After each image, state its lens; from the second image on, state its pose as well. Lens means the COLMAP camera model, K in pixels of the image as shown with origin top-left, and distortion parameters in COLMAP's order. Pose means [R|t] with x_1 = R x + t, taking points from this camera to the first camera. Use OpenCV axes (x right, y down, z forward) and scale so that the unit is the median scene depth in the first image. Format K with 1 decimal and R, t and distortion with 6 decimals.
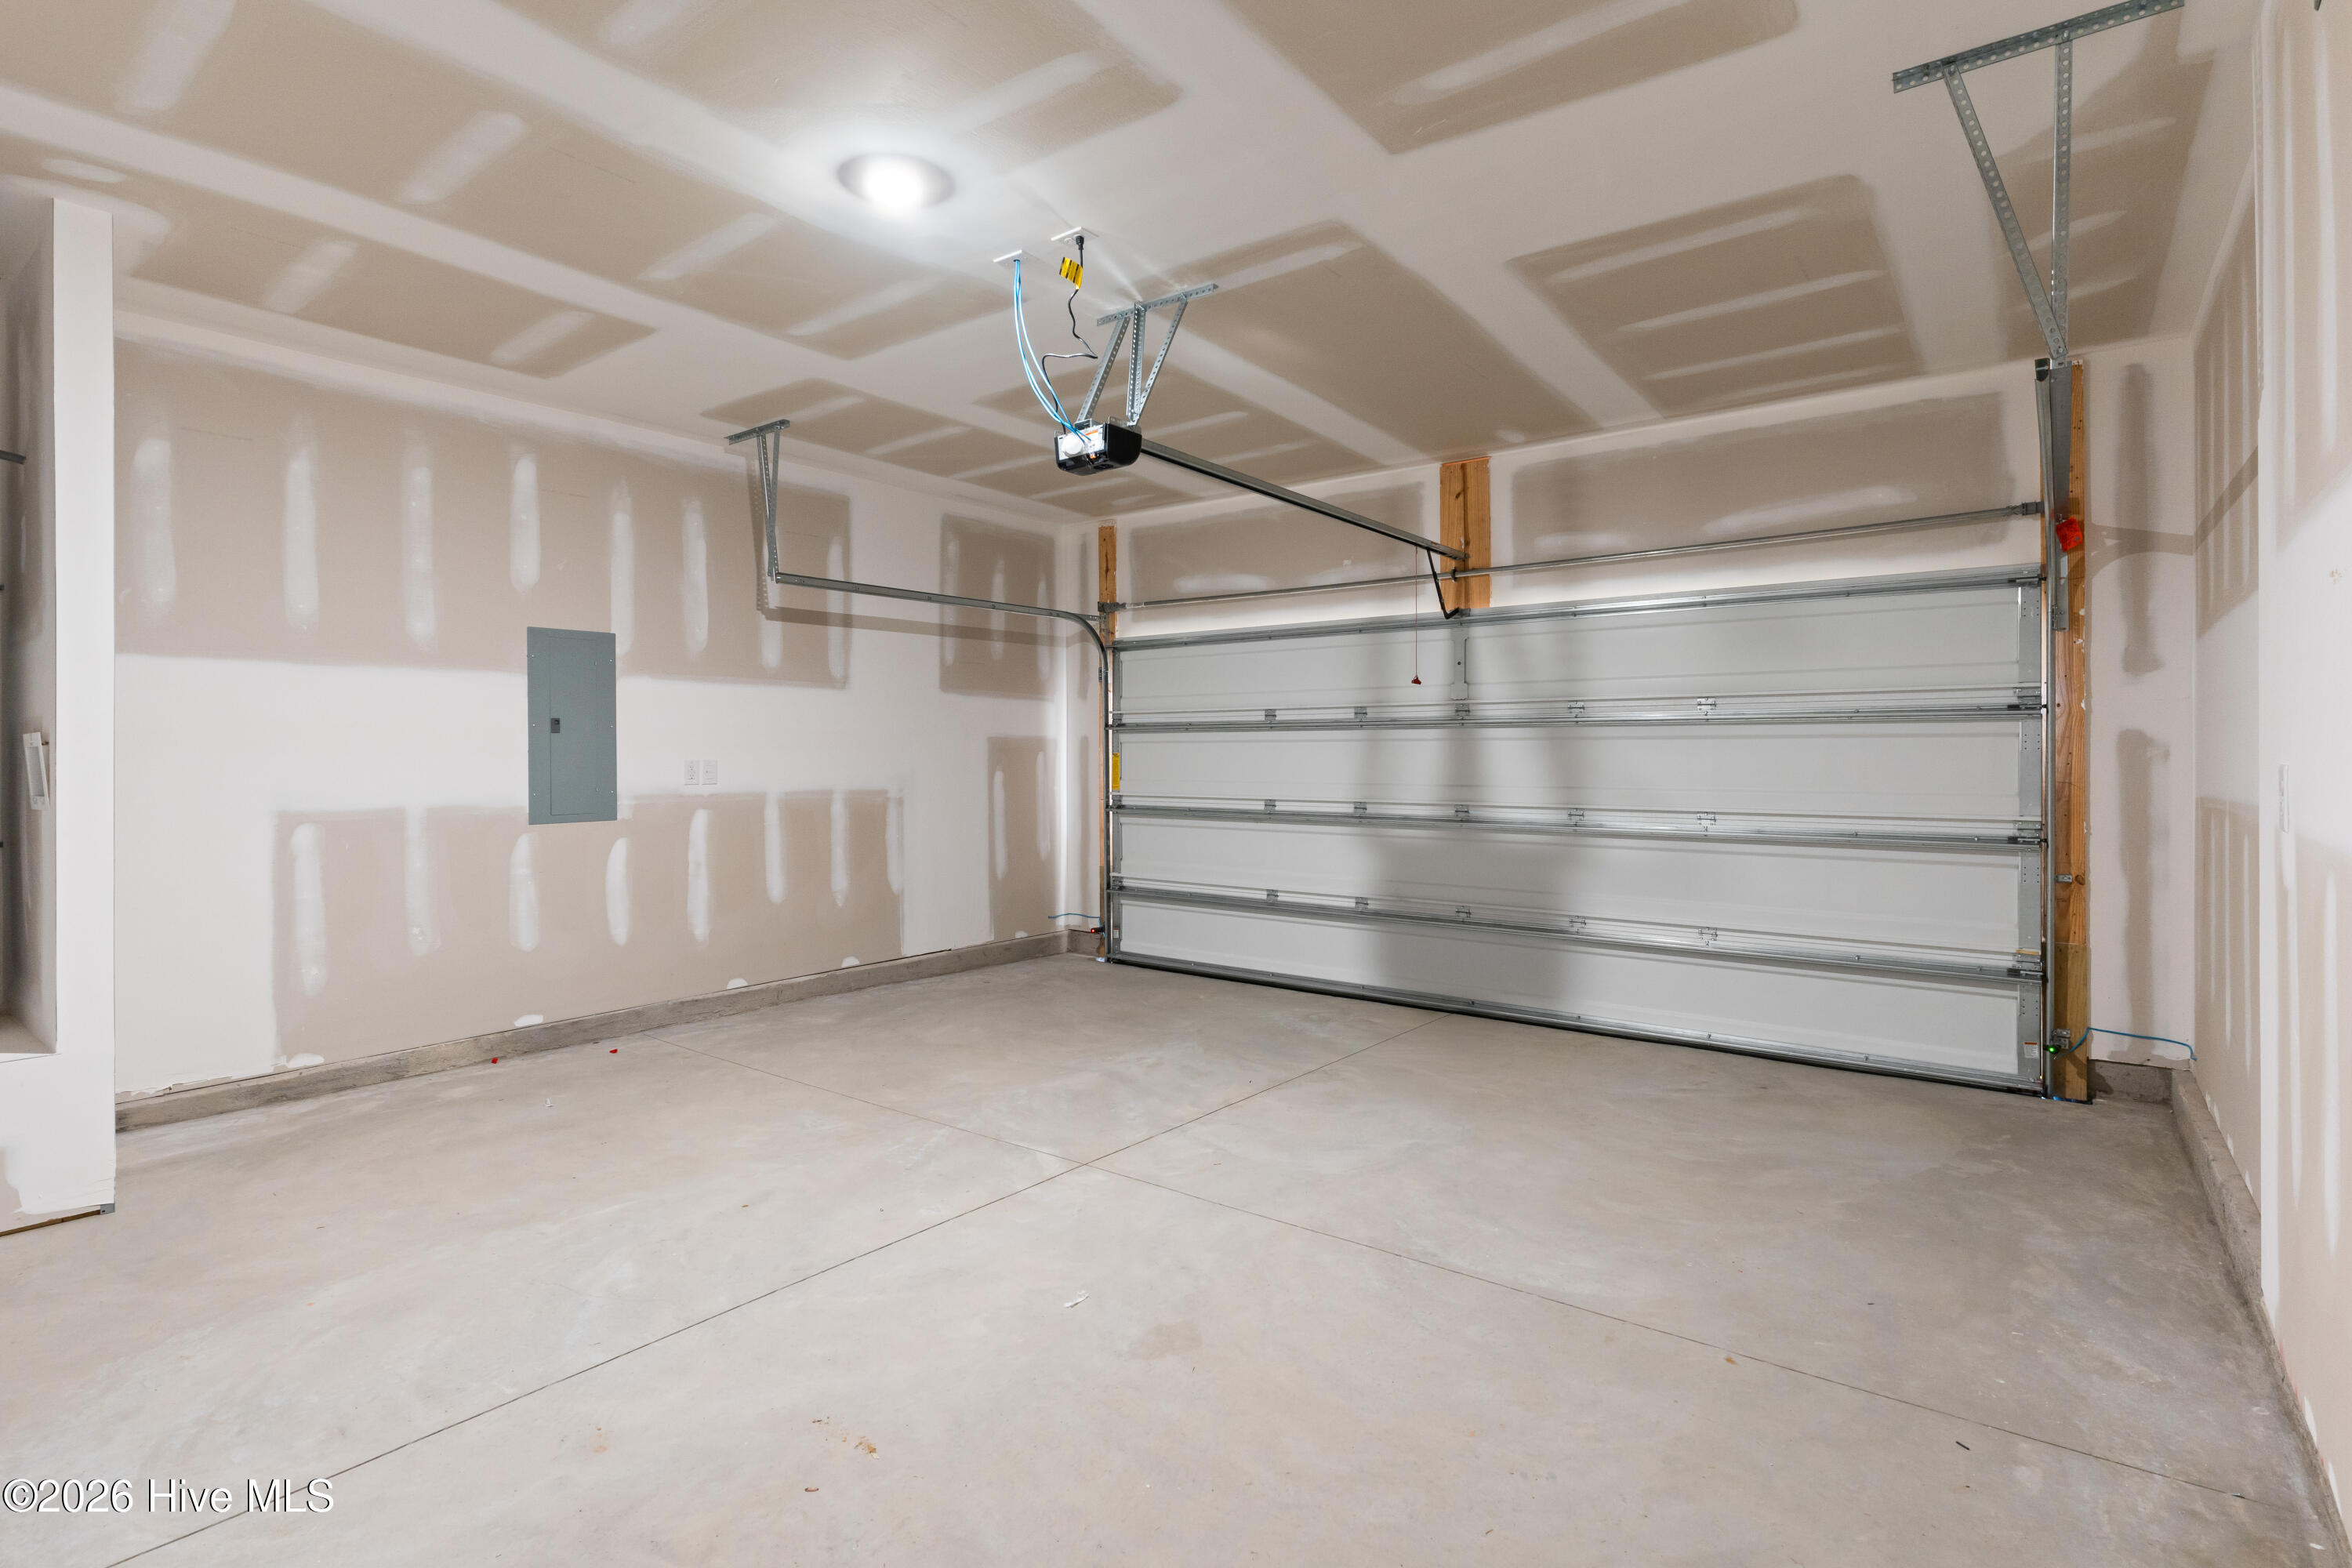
lens RADIAL K [[1133.9, 0, 1177.9], [0, 1133.9, 765.9], [0, 0, 1]] dist [0.000045, 0.000089]
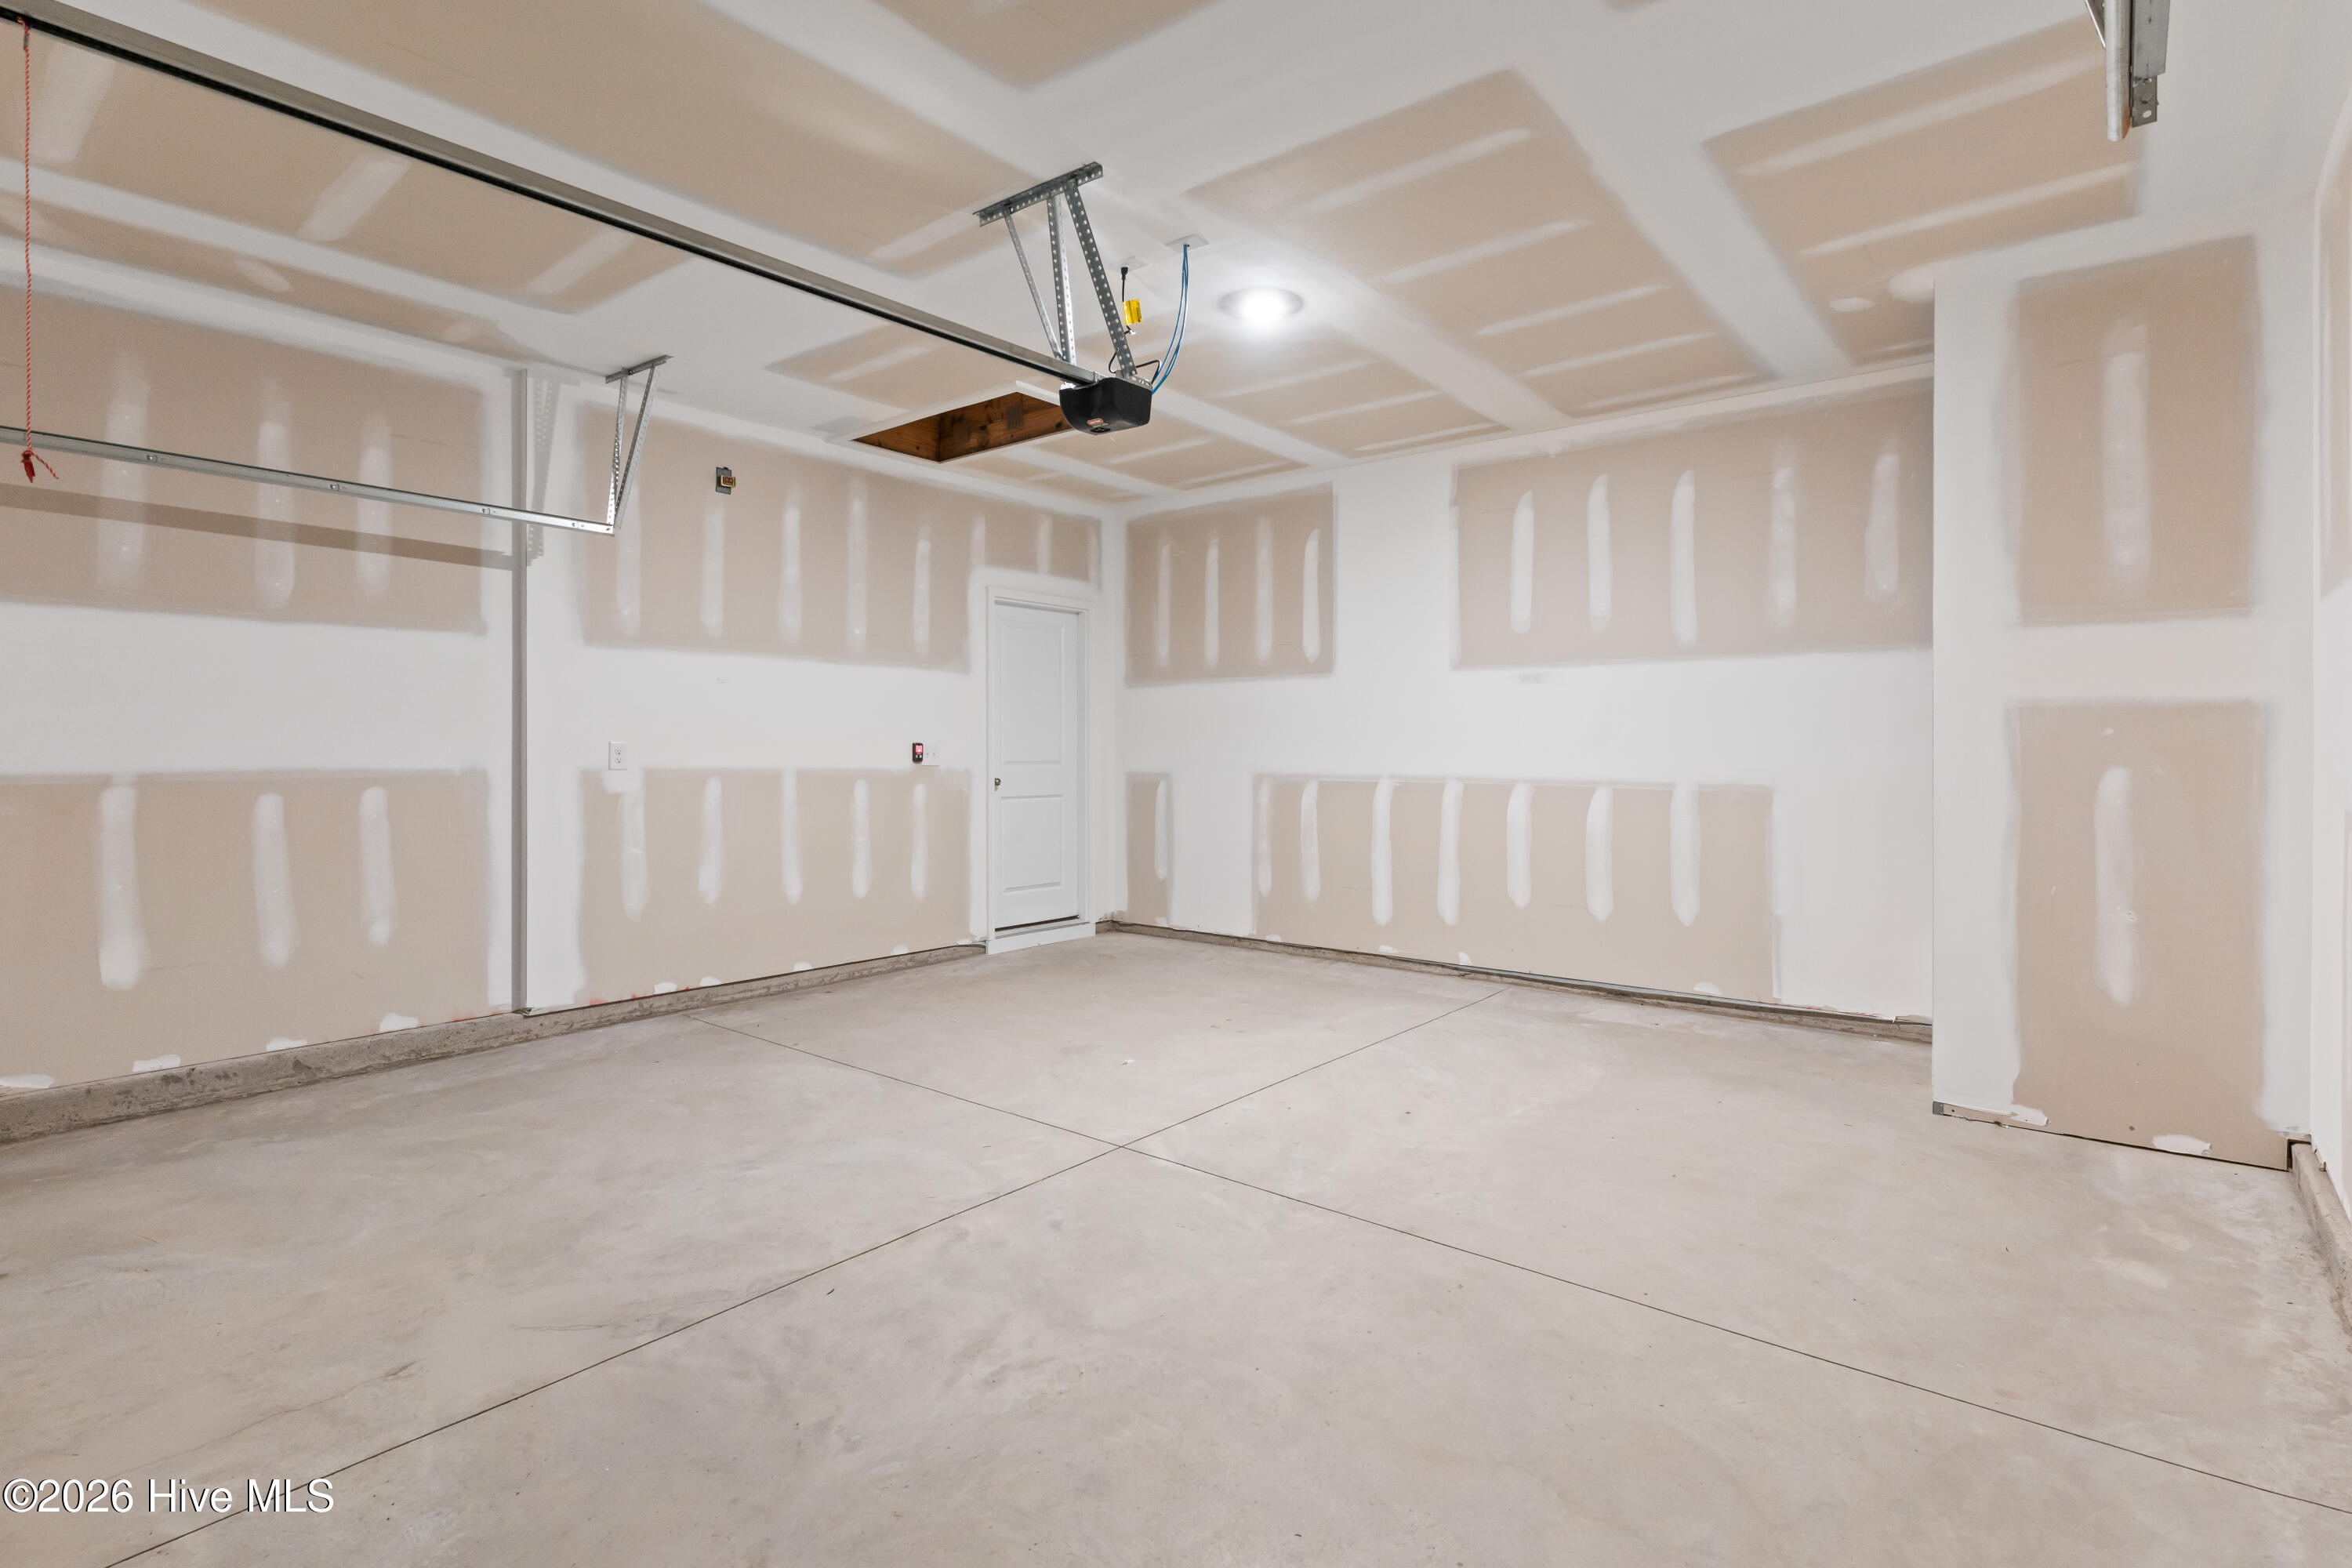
lens RADIAL K [[1133.9, 0, 1177.0], [0, 1133.9, 767.7], [0, 0, 1]] dist [0.000045, 0.000089]
pose [[-0.999225, 0.000143, 0.039373, -0.161705], [0.001099, 0.999705, 0.024263, -0.000965], [-0.039358, 0.024287, -0.998930, 1.887846]]
